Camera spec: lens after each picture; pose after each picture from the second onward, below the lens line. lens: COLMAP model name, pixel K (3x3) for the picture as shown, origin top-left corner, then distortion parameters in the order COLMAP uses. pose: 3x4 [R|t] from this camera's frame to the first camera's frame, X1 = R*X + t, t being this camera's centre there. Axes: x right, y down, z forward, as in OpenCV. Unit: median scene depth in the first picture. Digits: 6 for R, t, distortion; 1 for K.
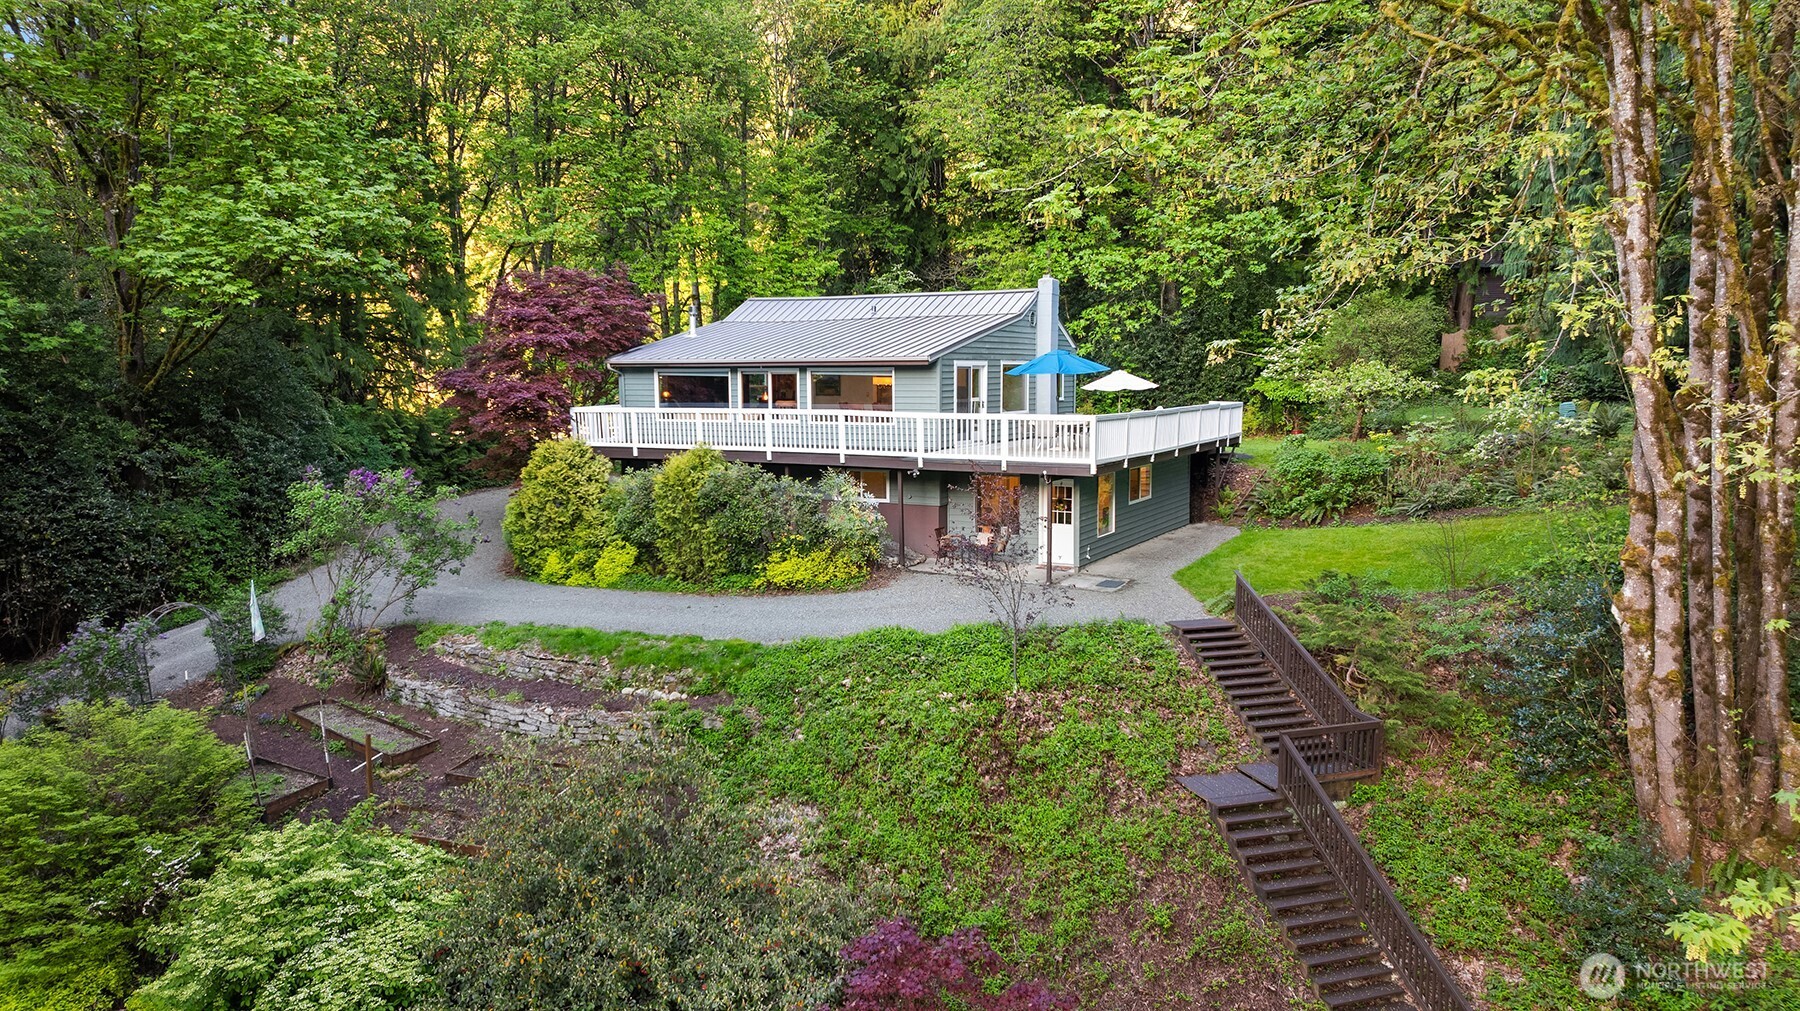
lens RADIAL K [[1320.1, 0, 900.0], [0, 1320.1, 505.5], [0, 0, 1]] dist [0.001632, 0.003267]
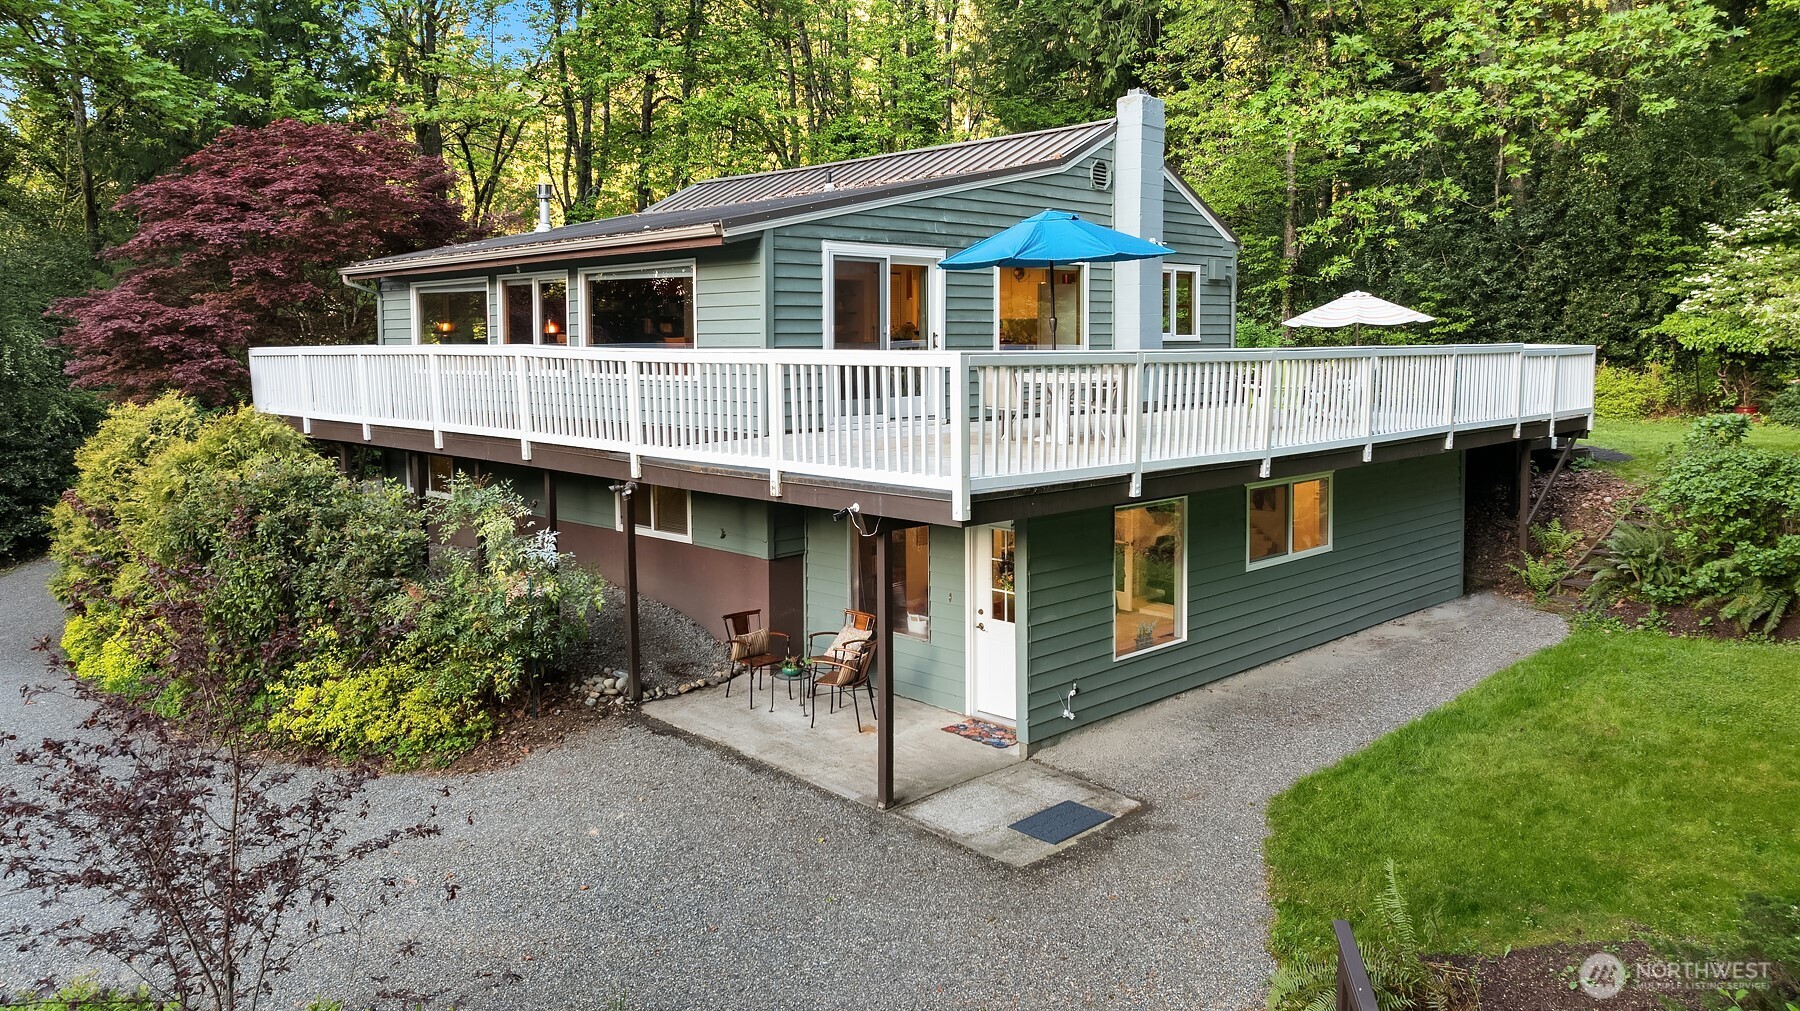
lens RADIAL K [[1280.9, 0, 862.3], [0, 1280.9, 408.8], [0, 0, 1]] dist [-0.004051, 0.003408]
pose [[0.944640, 0.016950, -0.327671, 0.180419], [-0.032530, 0.998583, -0.042124, -0.029821], [0.326493, 0.050451, 0.943852, 0.532381]]
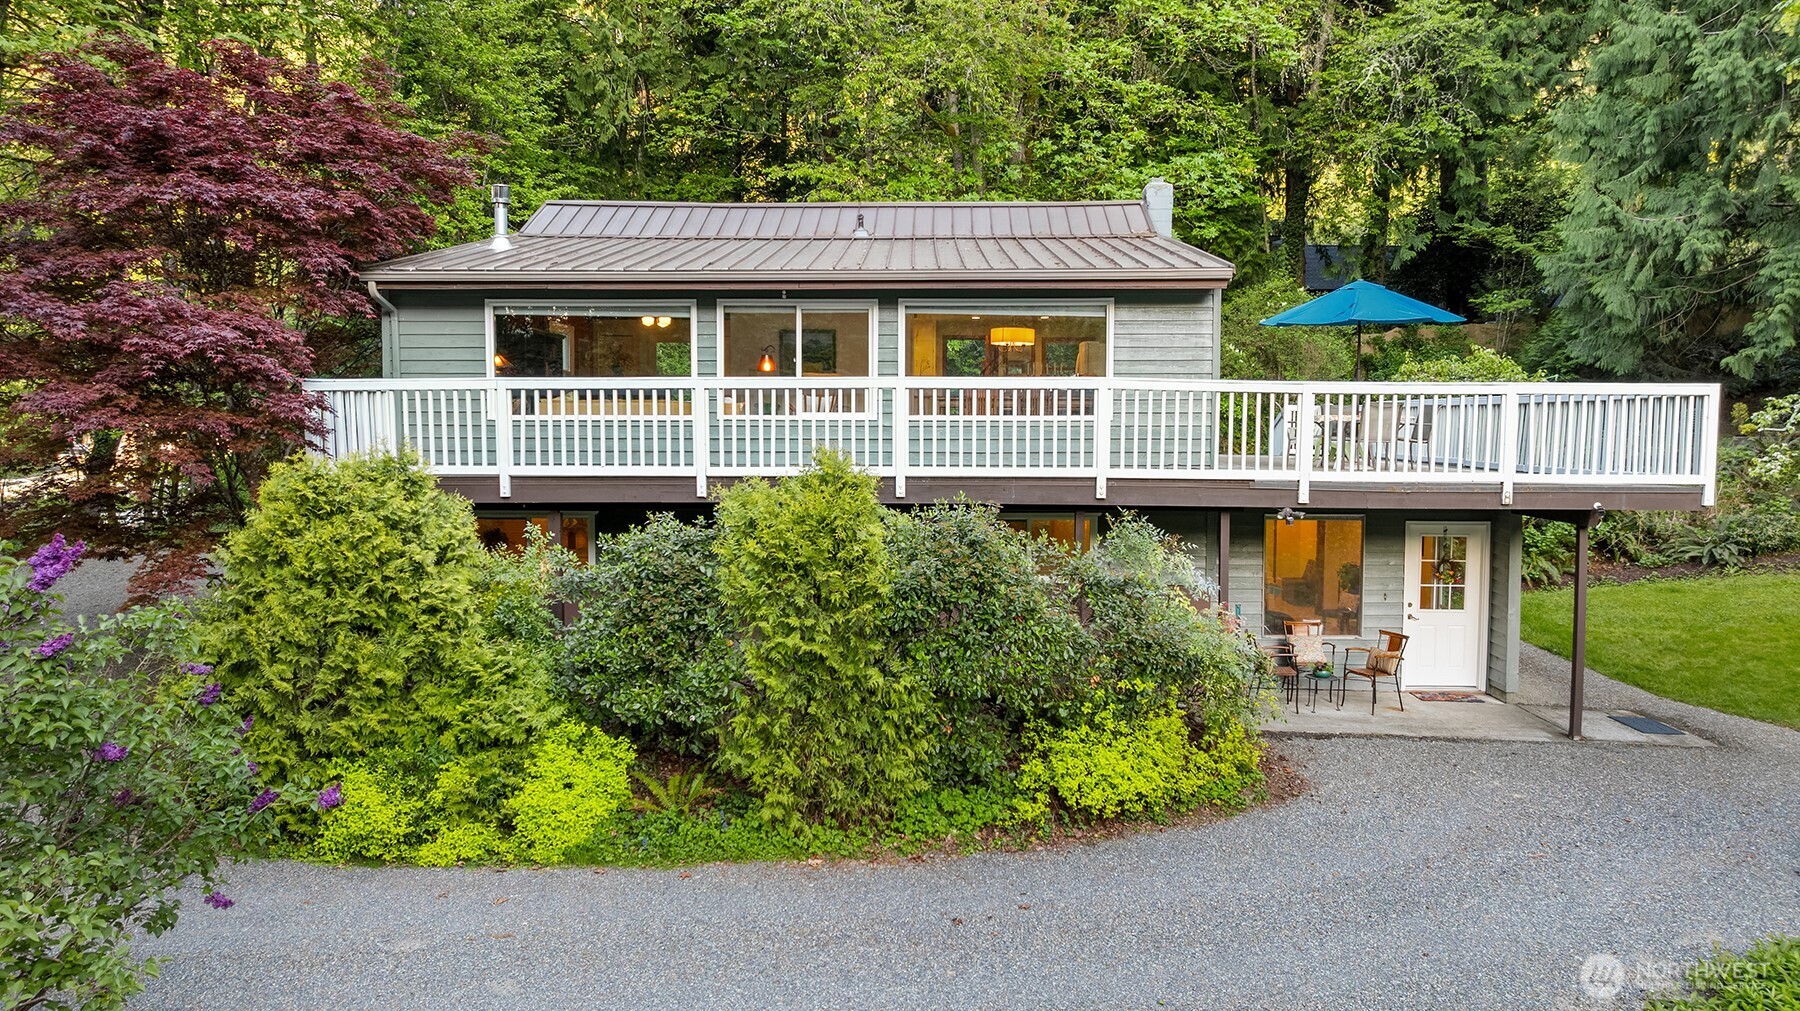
lens RADIAL K [[1320.1, 0, 900.0], [0, 1320.1, 505.5], [0, 0, 1]] dist [0.001632, 0.003267]
pose [[0.901564, -0.021985, 0.432086, -0.250197], [0.039134, 0.998758, -0.030835, -0.016311], [-0.430872, 0.044709, 0.901305, 0.547075]]
